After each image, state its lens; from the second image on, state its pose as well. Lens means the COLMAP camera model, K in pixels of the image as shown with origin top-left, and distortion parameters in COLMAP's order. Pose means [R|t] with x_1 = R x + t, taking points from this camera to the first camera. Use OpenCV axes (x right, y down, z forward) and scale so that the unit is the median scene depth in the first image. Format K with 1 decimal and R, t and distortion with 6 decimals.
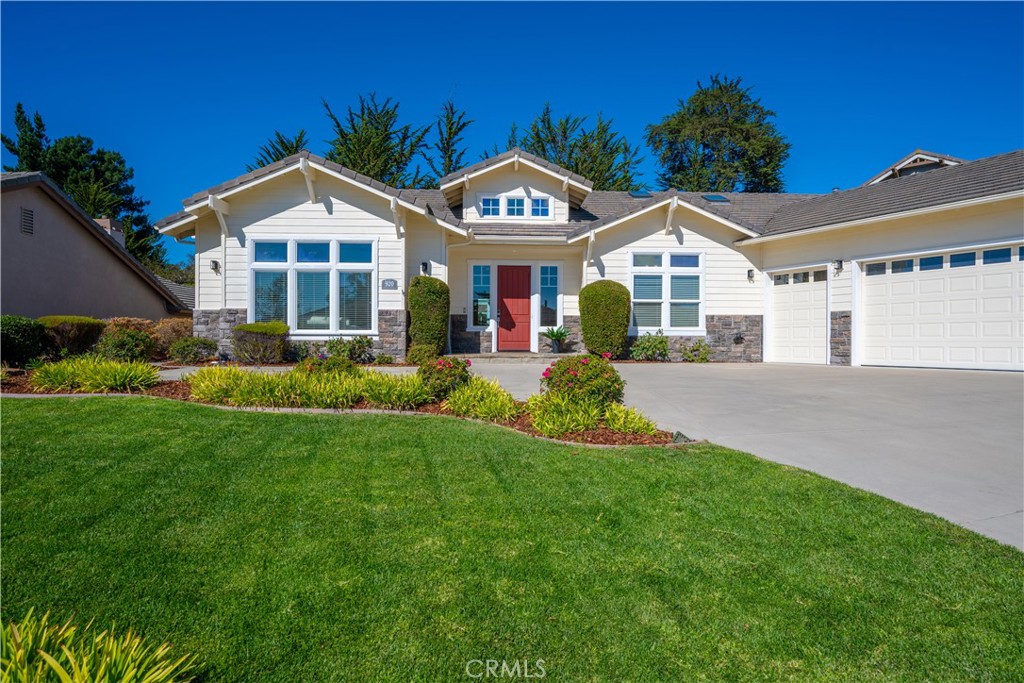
lens RADIAL K [[607.5, 0, 512.0], [0, 607.5, 341.5], [0, 0, 1]] dist [-0.001074, -0.000537]
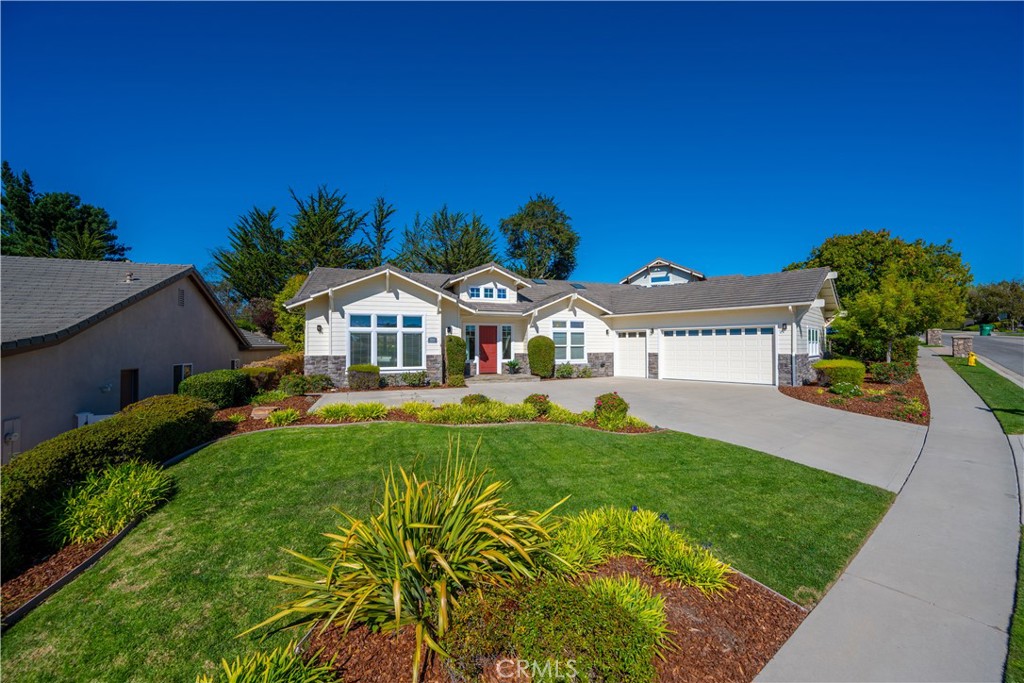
lens RADIAL K [[398.1, 0, 513.0], [0, 398.1, 341.6], [0, 0, 1]] dist [-0.000608, 0.000163]
pose [[0.956355, -0.004008, 0.292180, -0.280561], [0.007485, 0.999914, -0.010784, -0.067632], [-0.292112, 0.012500, 0.956303, -0.149904]]
